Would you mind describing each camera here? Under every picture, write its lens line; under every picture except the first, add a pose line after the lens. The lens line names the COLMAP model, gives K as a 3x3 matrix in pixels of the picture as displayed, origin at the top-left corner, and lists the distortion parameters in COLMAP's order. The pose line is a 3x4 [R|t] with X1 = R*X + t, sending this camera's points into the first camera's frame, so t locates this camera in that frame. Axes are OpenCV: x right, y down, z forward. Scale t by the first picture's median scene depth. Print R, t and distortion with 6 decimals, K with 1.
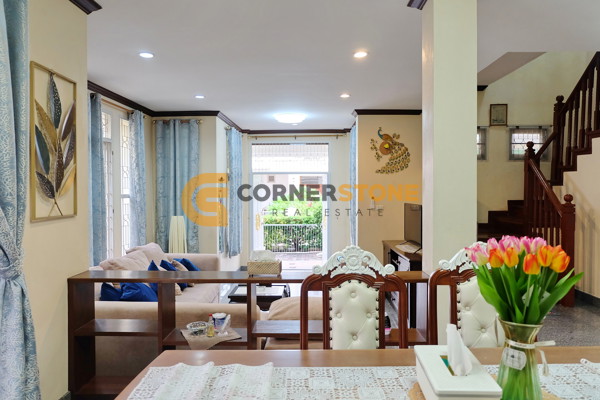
lens RADIAL K [[420.8, 0, 309.0], [0, 420.8, 192.4], [0, 0, 1]] dist [-0.029592, 0.039039]
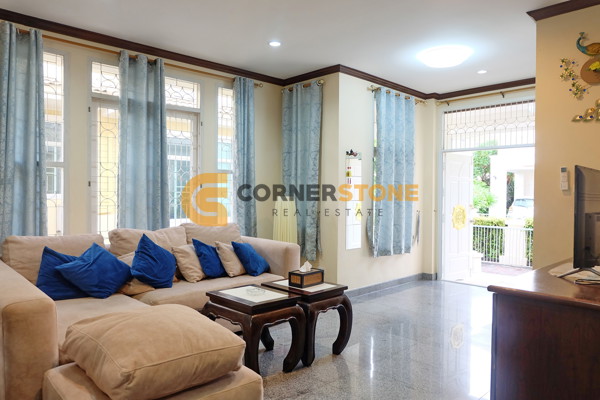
lens RADIAL K [[420.8, 0, 301.5], [0, 420.8, 197.6], [0, 0, 1]] dist [-0.029592, 0.039039]
pose [[0.707672, 0.016853, -0.706340, 0.293806], [-0.020364, 0.999787, 0.003452, 0.053097], [0.706247, 0.011941, 0.707865, 0.398924]]
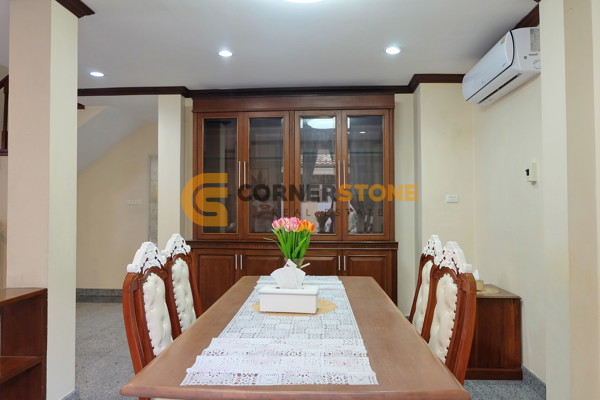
lens RADIAL K [[420.8, 0, 299.5], [0, 420.8, 199.2], [0, 0, 1]] dist [-0.029592, 0.039039]
pose [[0.085422, 0.017183, 0.996197, -0.263429], [0.015312, 0.999711, -0.018556, 0.011090], [-0.996227, 0.016839, 0.085134, 0.141458]]
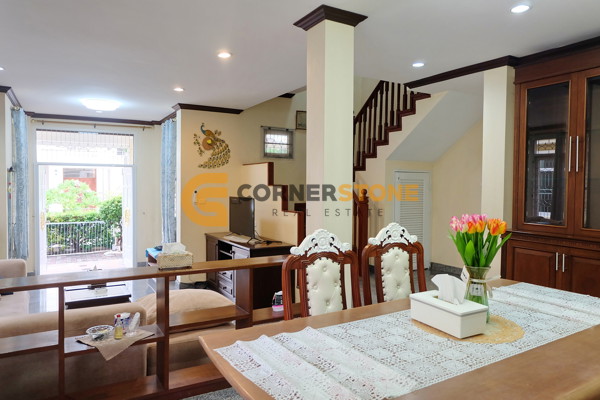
lens RADIAL K [[420.8, 0, 298.1], [0, 420.8, 196.5], [0, 0, 1]] dist [-0.029592, 0.039039]
pose [[0.858908, -0.007973, 0.512068, -0.158780], [-0.003457, 0.999766, 0.021365, 0.001533], [-0.512118, -0.020121, 0.858679, -0.002435]]
